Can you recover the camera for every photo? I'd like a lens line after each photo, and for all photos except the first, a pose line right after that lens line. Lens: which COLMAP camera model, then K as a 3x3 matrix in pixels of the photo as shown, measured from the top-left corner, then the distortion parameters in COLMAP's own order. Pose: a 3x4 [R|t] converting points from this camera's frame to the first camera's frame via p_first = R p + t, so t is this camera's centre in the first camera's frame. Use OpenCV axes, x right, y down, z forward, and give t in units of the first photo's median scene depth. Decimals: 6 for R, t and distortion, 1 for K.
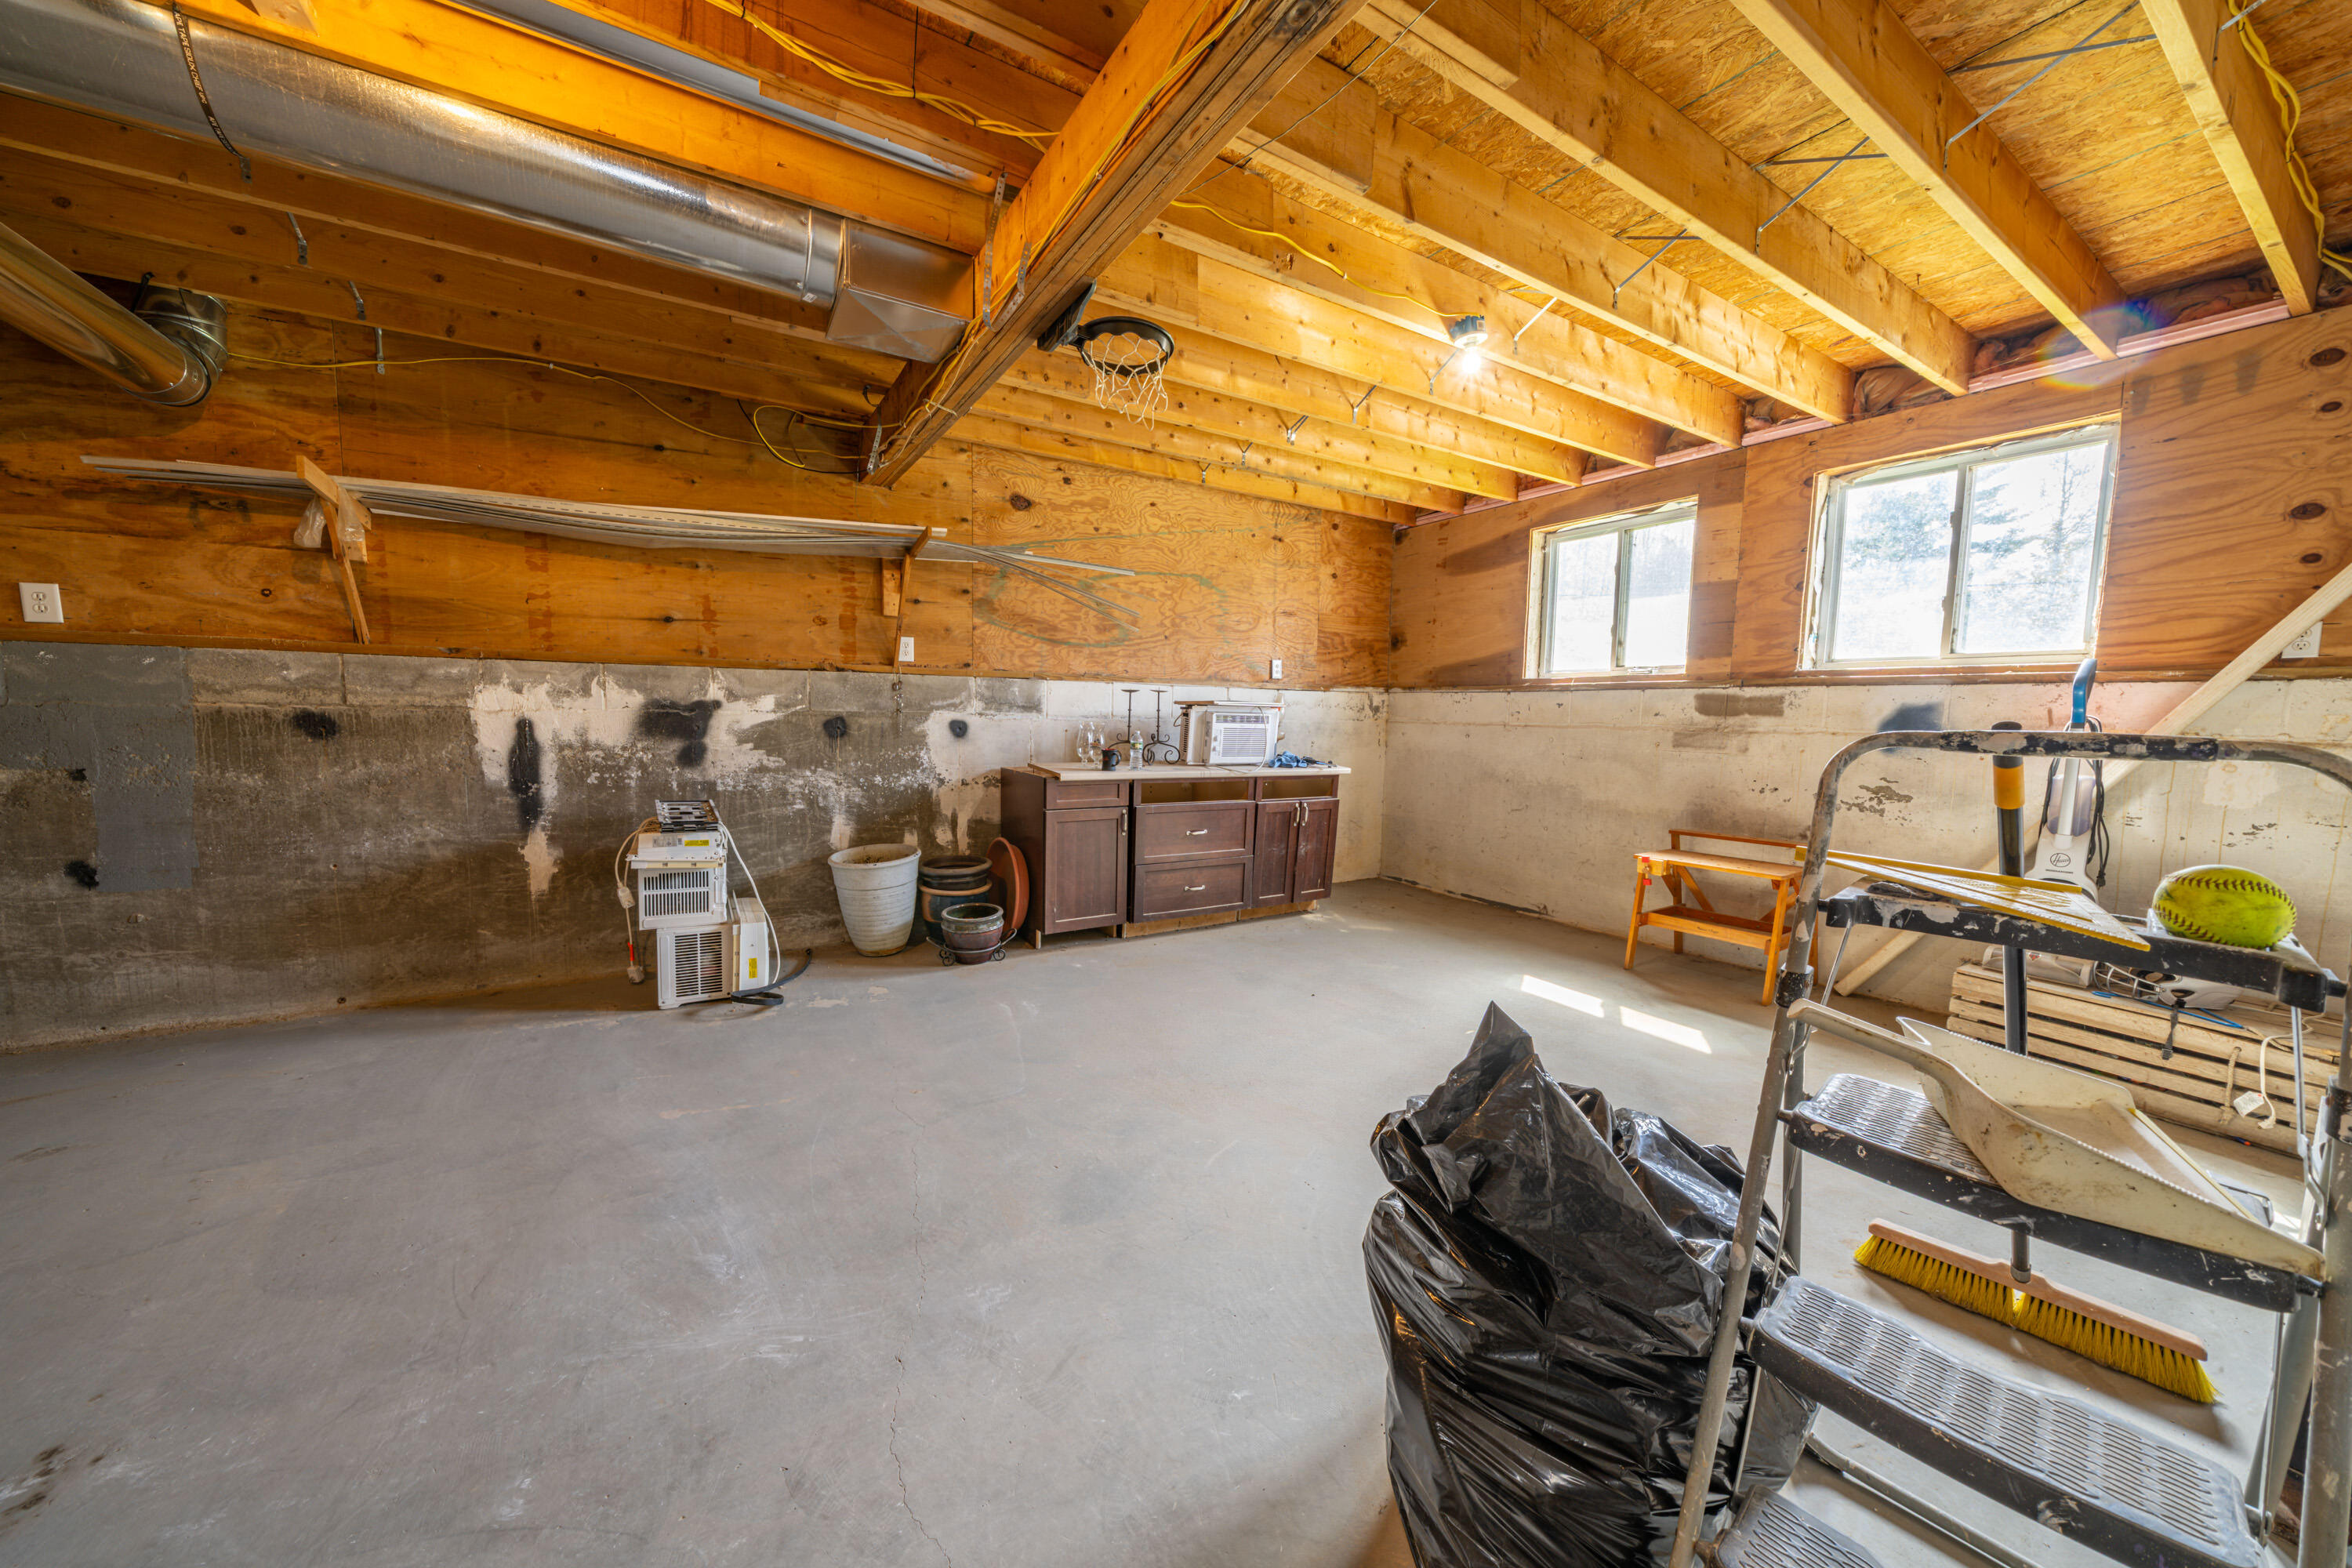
lens RADIAL K [[843.0, 0, 1170.3], [0, 843.0, 781.6], [0, 0, 1]] dist [-0.004207, -0.000205]
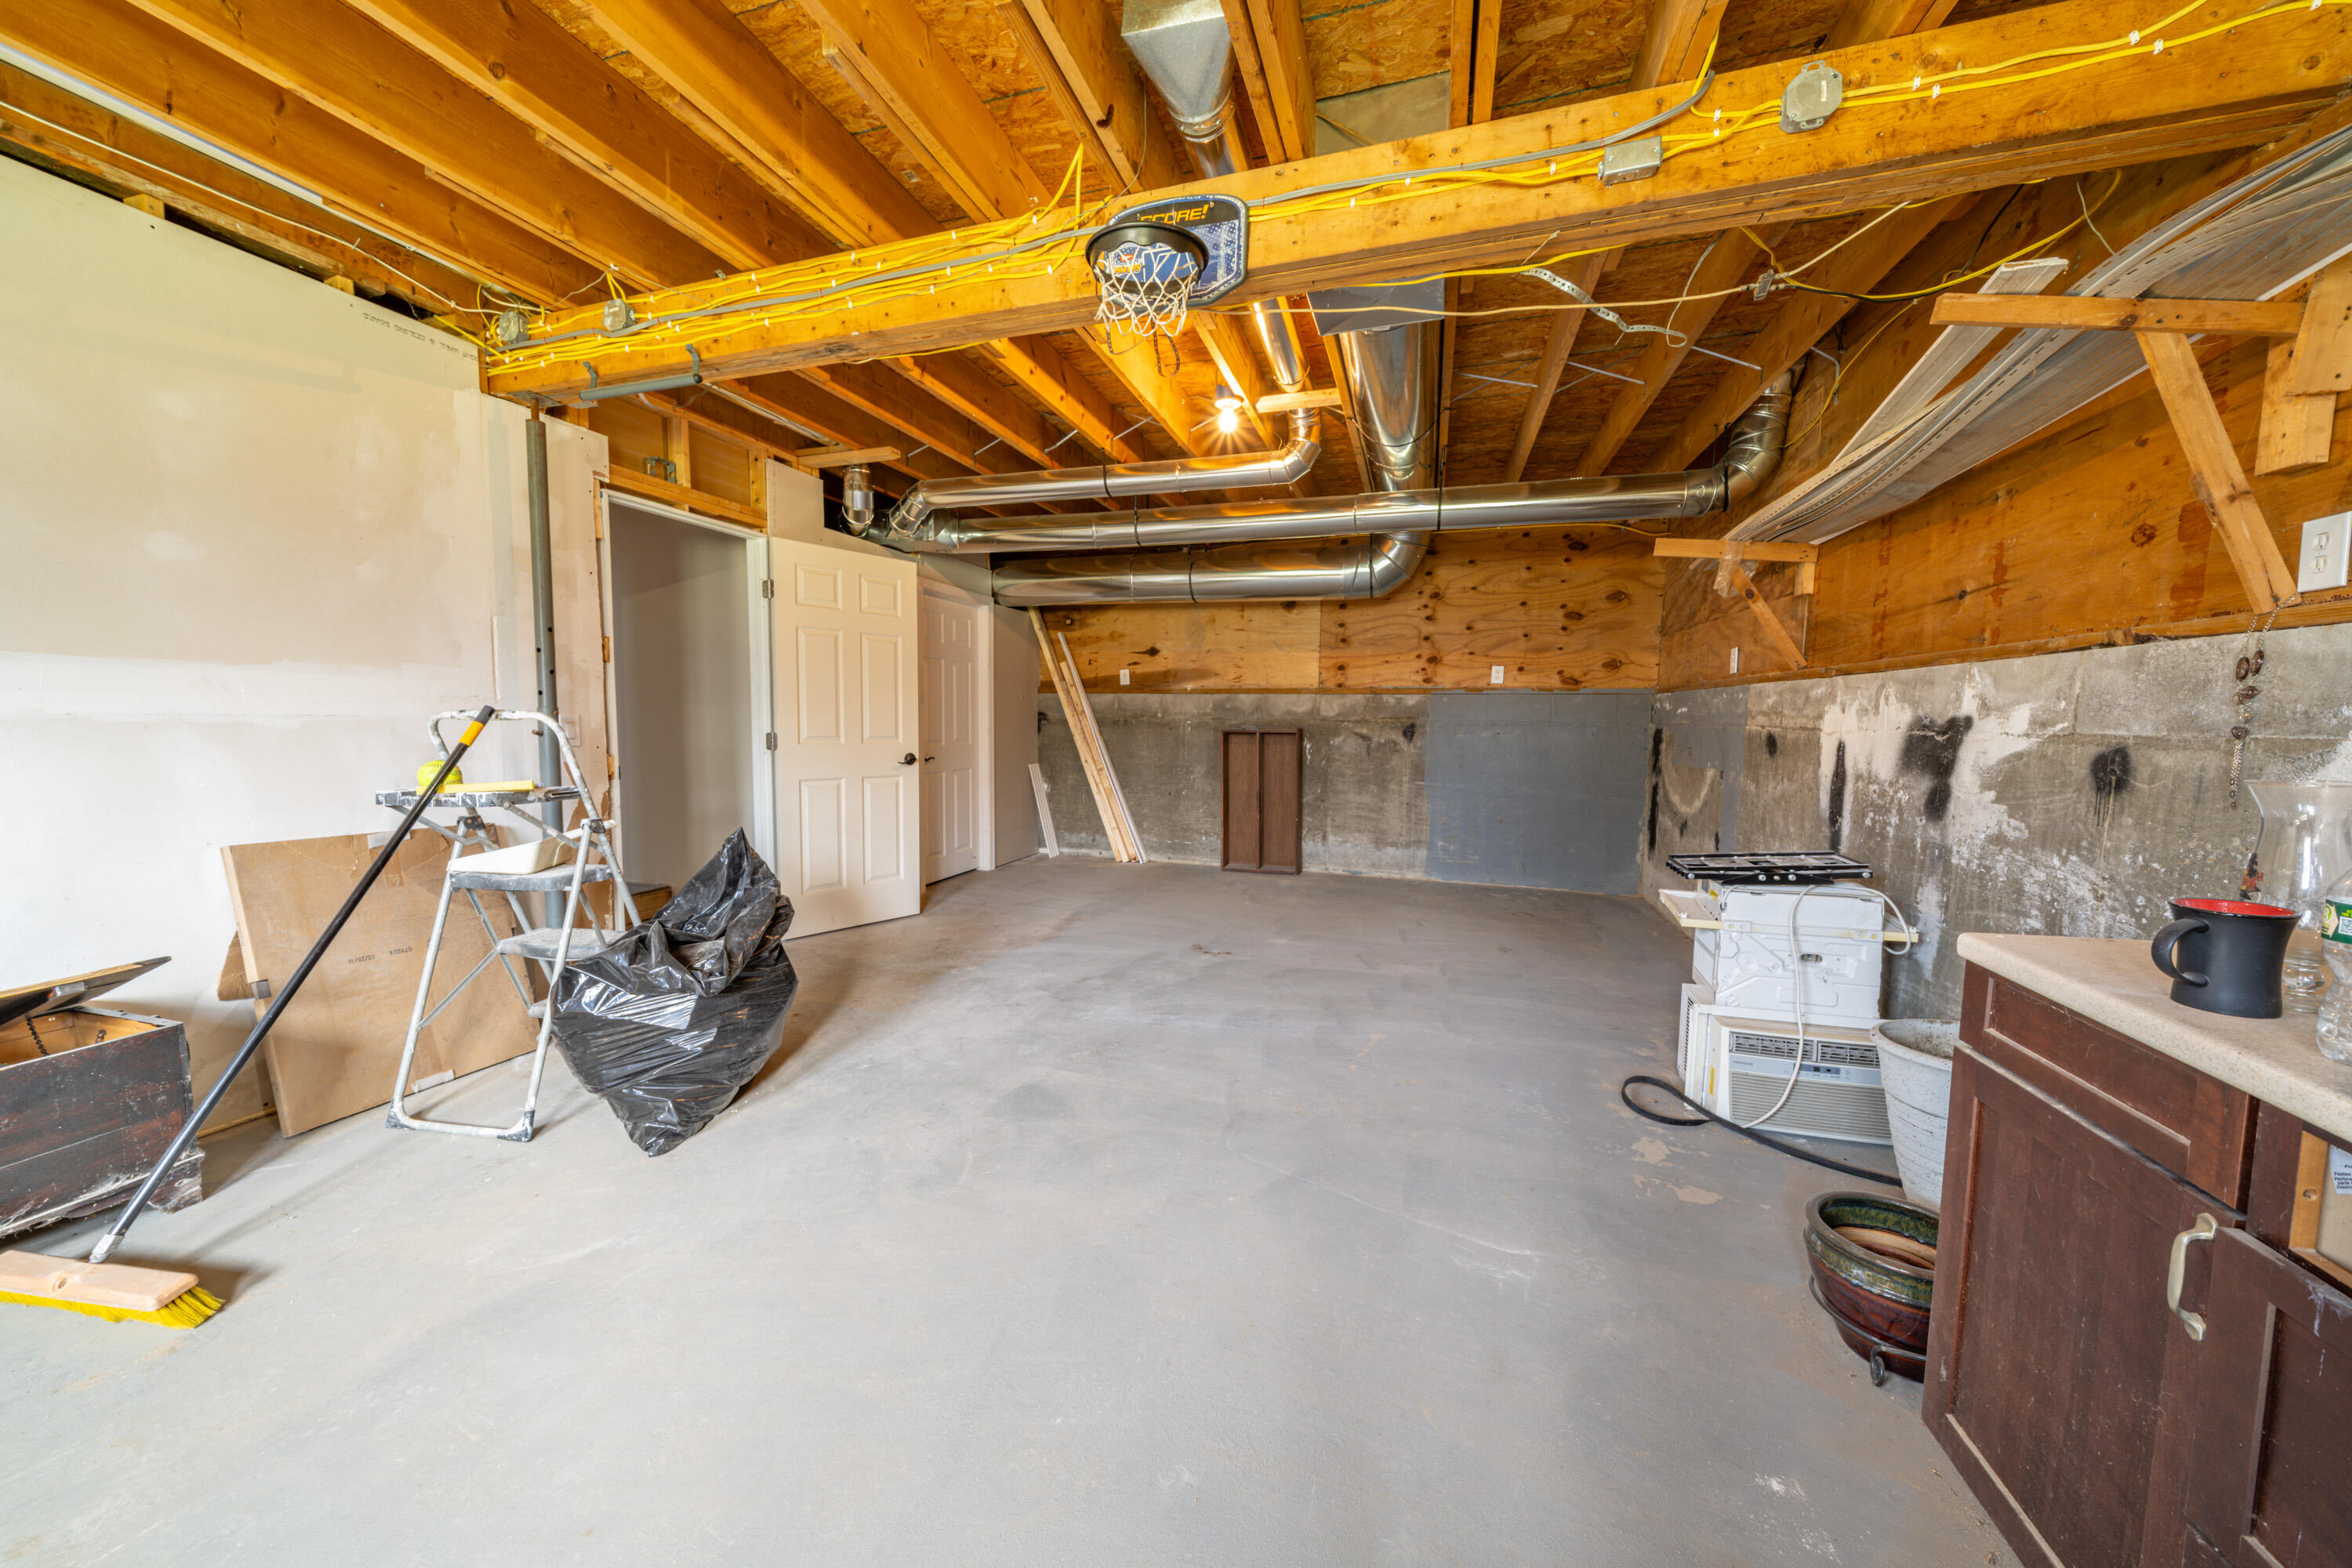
lens RADIAL K [[843.0, 0, 1170.3], [0, 843.0, 781.6], [0, 0, 1]] dist [-0.004207, -0.000205]
pose [[-0.775250, 0.022959, -0.631237, 0.284298], [-0.077218, 0.988399, 0.130784, -0.082736], [0.626917, 0.150133, -0.764484, 1.083115]]
